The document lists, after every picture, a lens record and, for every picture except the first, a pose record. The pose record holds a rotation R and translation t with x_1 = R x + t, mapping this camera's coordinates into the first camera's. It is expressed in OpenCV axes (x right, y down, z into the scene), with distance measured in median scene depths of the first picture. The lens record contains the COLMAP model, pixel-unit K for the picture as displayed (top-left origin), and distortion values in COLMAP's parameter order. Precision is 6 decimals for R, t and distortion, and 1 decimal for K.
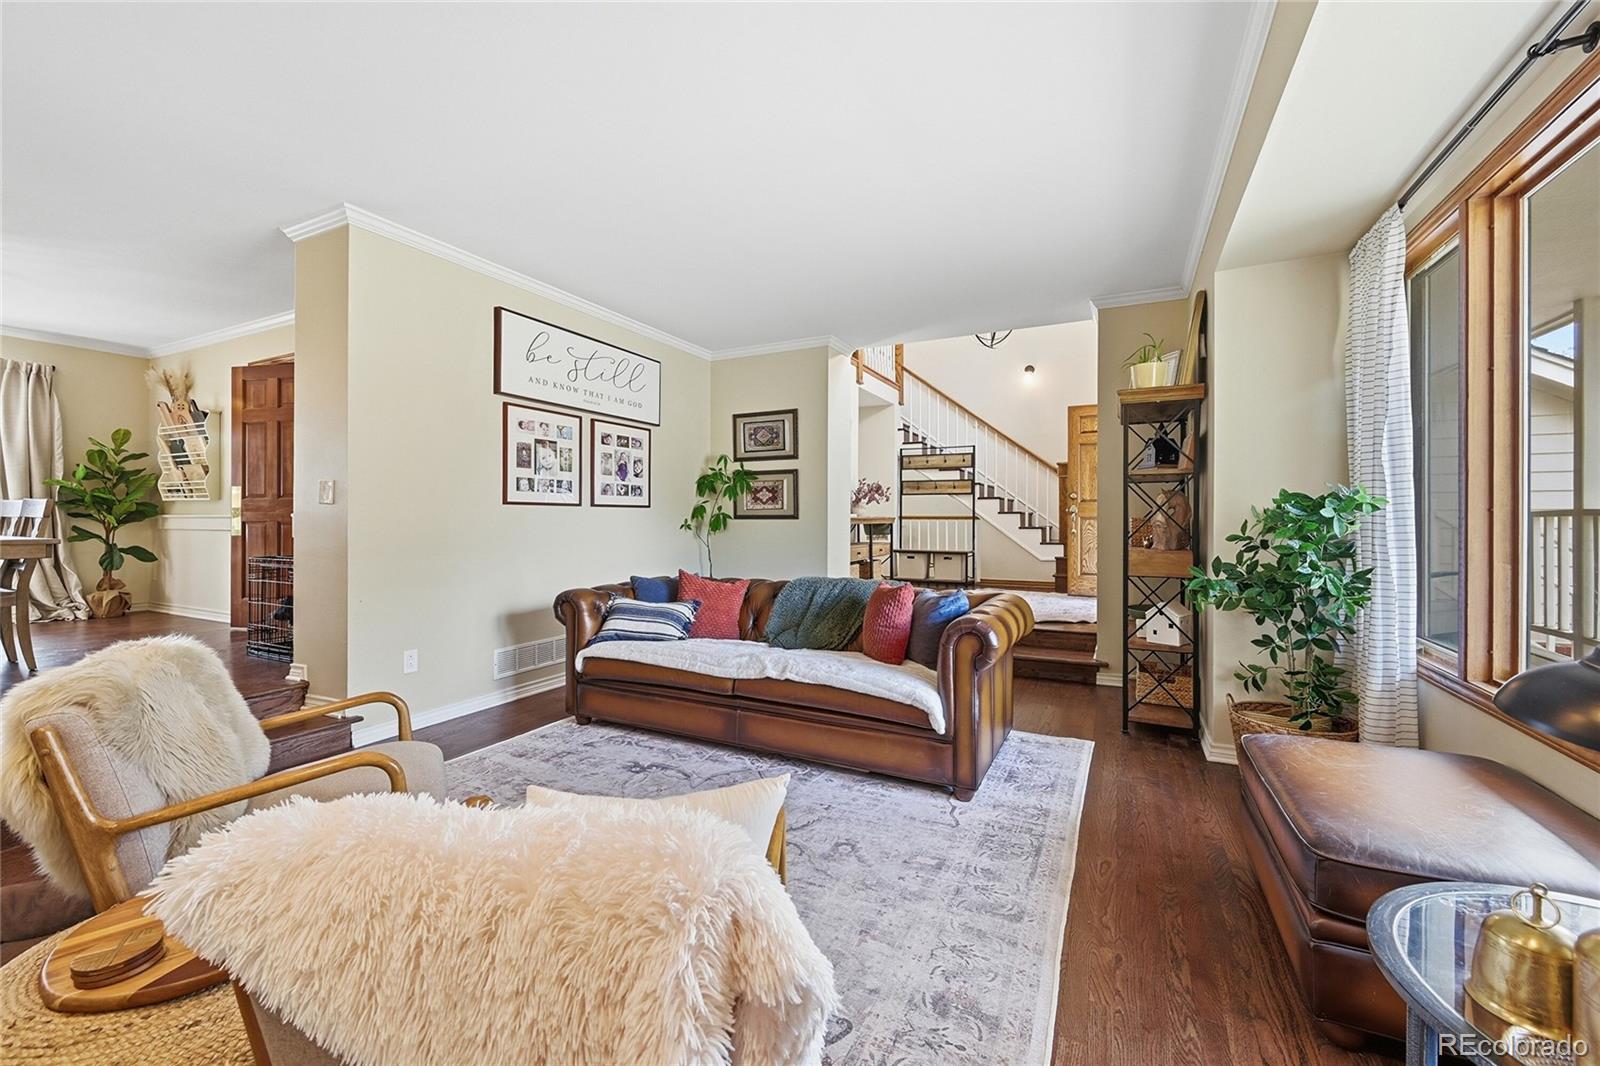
lens RADIAL K [[644.1, 0, 795.0], [0, 644.1, 524.6], [0, 0, 1]] dist [-0.000997, 0.000505]
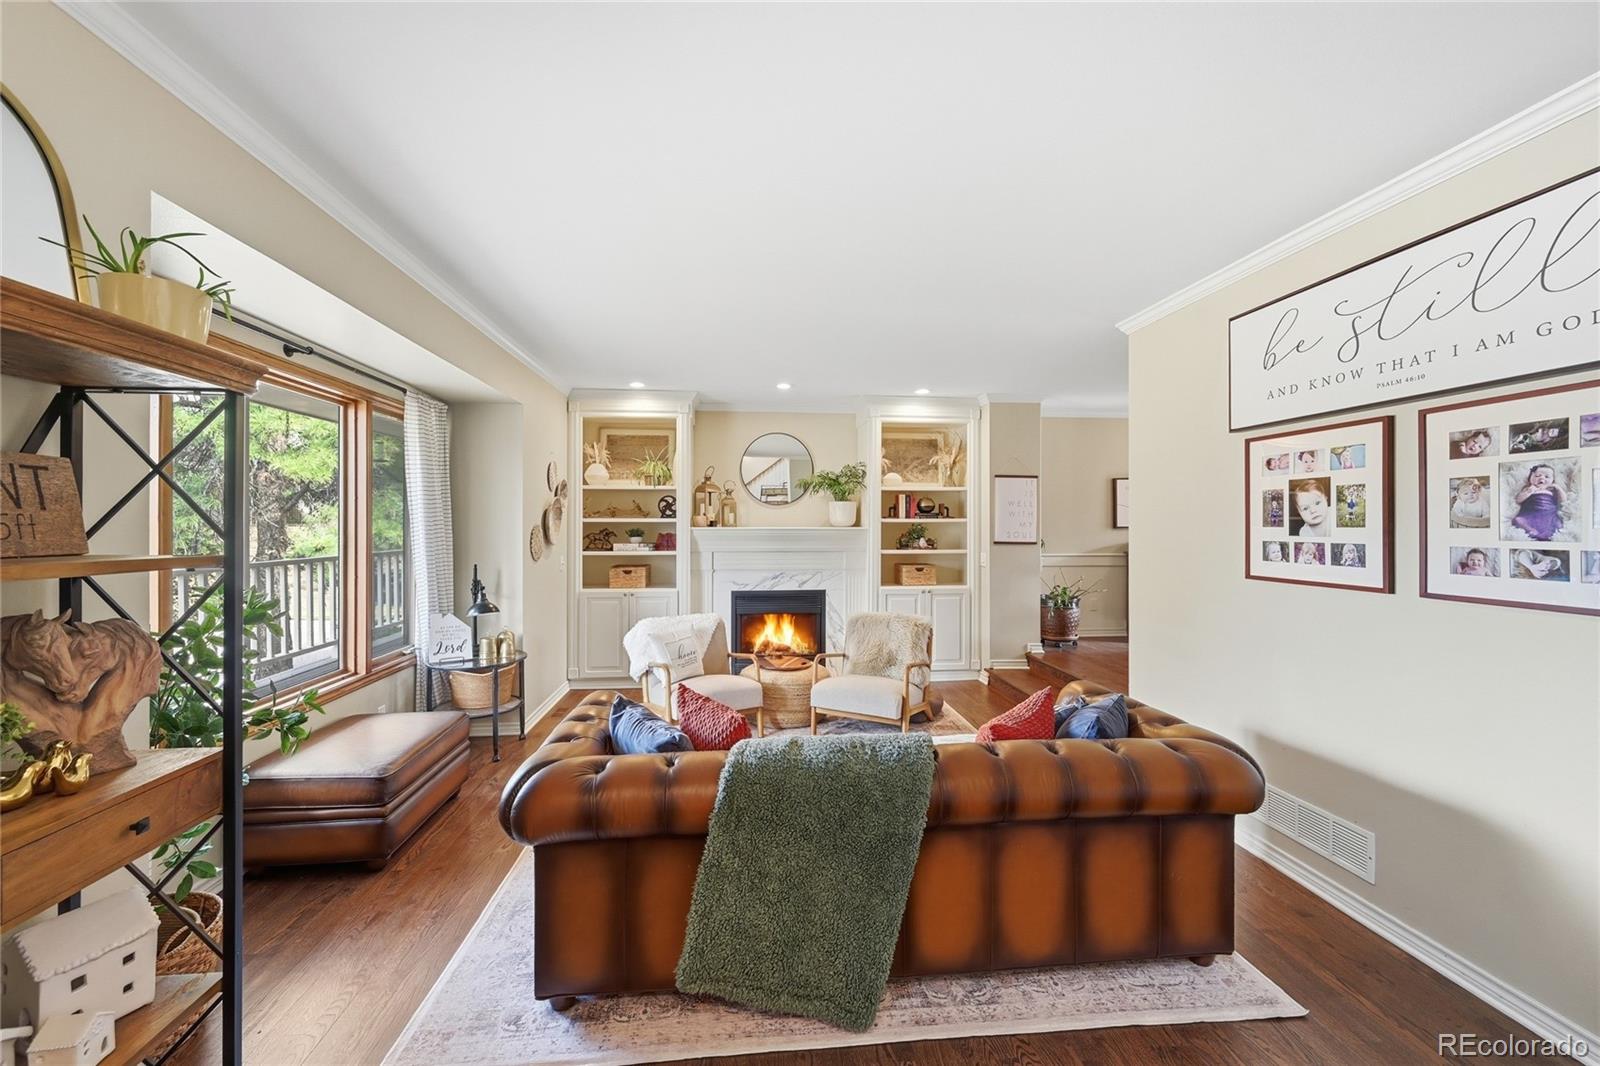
lens RADIAL K [[644.1, 0, 797.2], [0, 644.1, 526.9], [0, 0, 1]] dist [-0.000997, 0.000505]
pose [[-0.839727, 0.000425, -0.543008, 0.337919], [-0.007050, 0.999907, 0.011686, -0.085439], [0.542962, 0.013641, -0.839646, 1.197719]]
